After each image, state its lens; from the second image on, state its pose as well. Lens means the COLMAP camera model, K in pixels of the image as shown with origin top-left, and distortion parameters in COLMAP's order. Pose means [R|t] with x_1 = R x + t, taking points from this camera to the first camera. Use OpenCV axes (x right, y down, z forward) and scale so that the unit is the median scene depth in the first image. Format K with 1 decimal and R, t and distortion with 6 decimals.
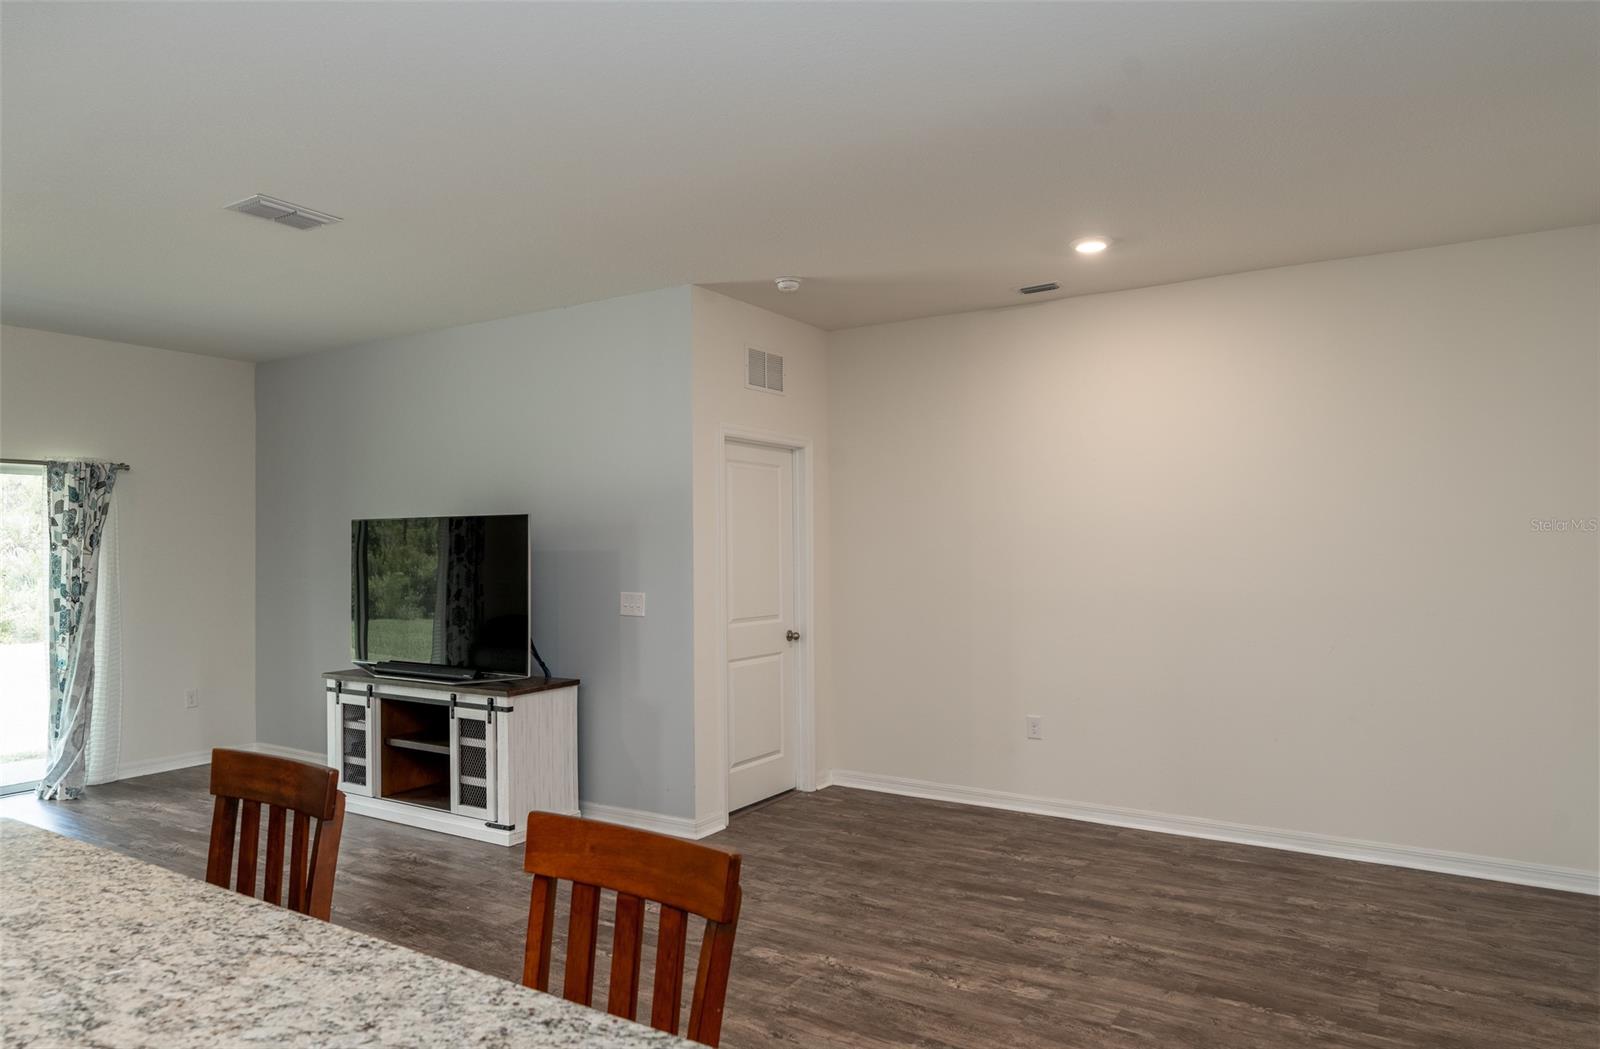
lens RADIAL K [[1010.4, 0, 800.2], [0, 1010.4, 523.8], [0, 0, 1]] dist [-0.001893, 0.000173]
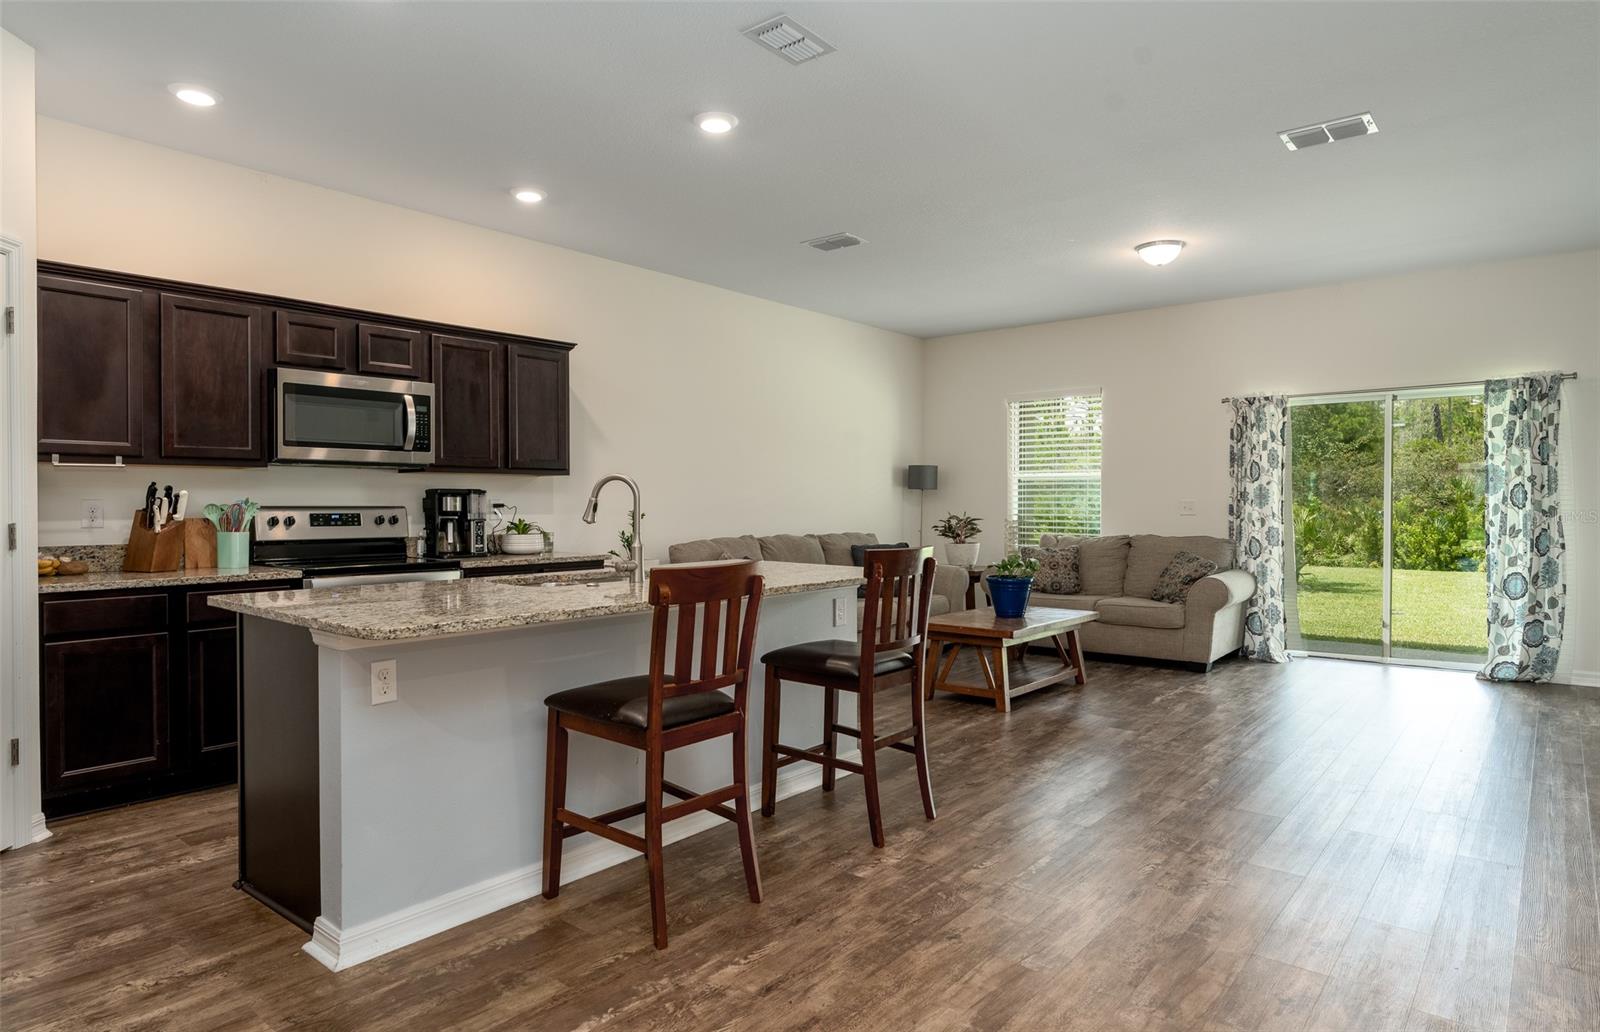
lens RADIAL K [[926.9, 0, 800.1], [0, 926.9, 514.0], [0, 0, 1]] dist [0.007497, -0.003303]
pose [[-0.115176, 0.019234, -0.993159, 0.435956], [0.025602, 0.999538, 0.016388, 0.058842], [0.993015, -0.023539, -0.115616, 0.423946]]
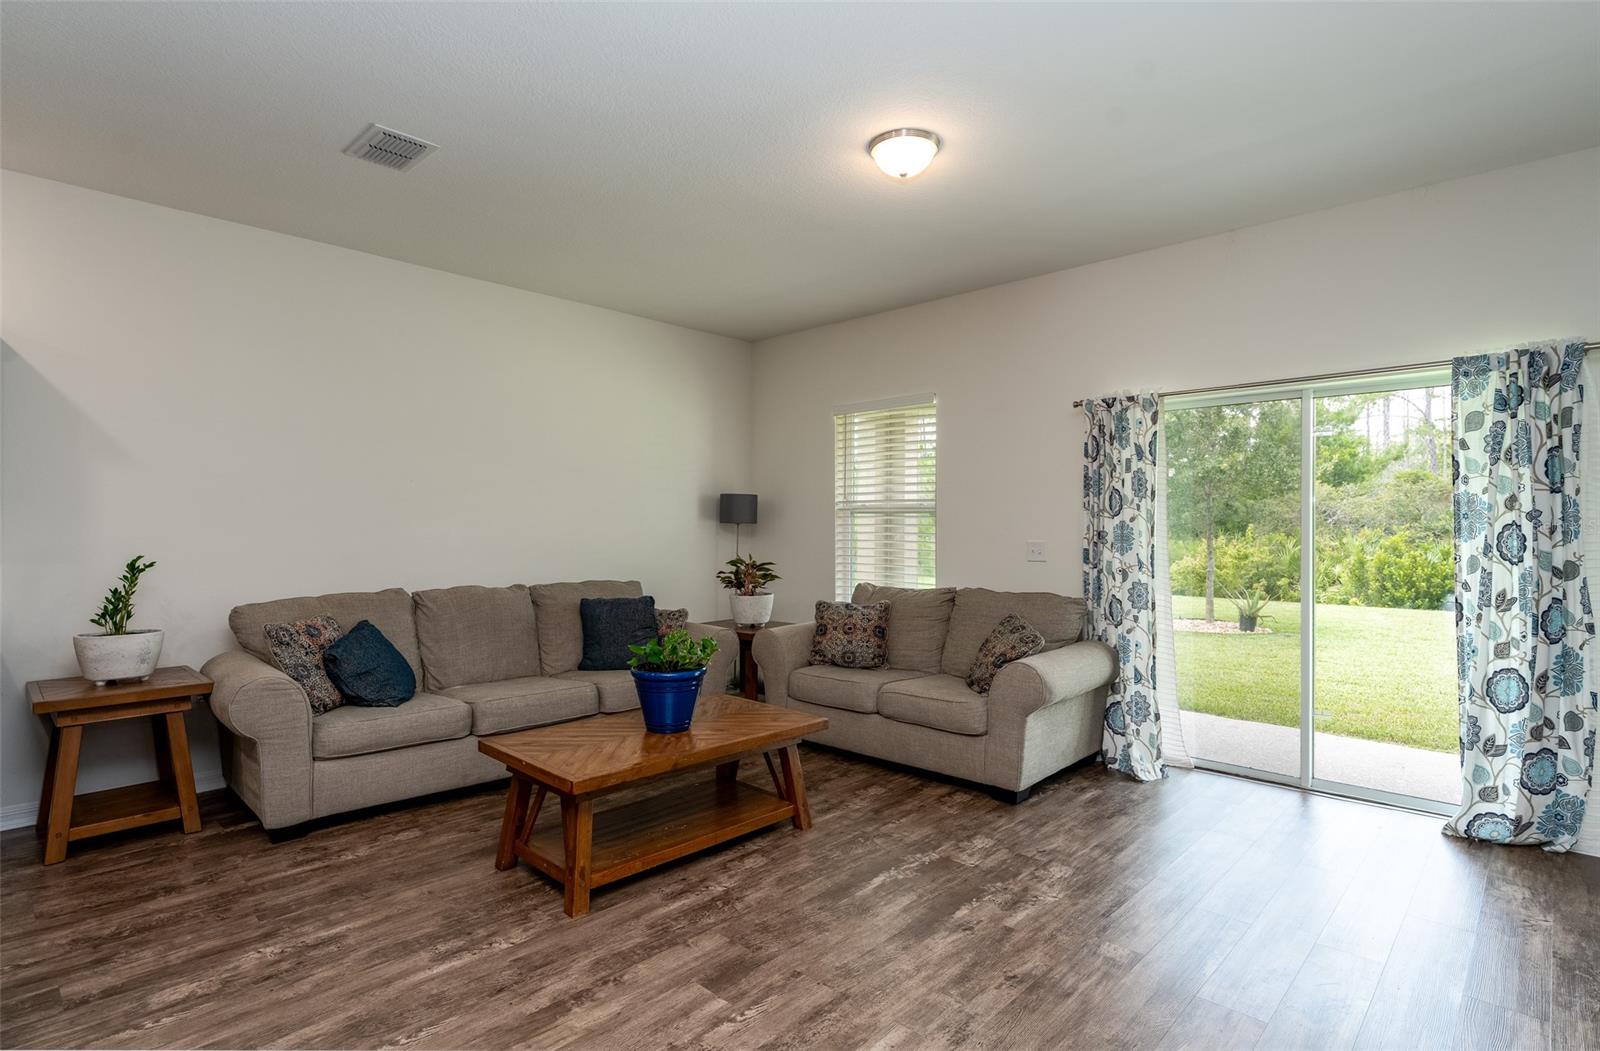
lens RADIAL K [[797.1, 0, 797.4], [0, 797.1, 524.4], [0, 0, 1]] dist [0.000128, 0.000336]
pose [[-0.190805, 0.002083, -0.981626, -0.135484], [0.021838, 0.999759, -0.002123, 0.052898], [0.981385, -0.021842, -0.190804, 0.772449]]
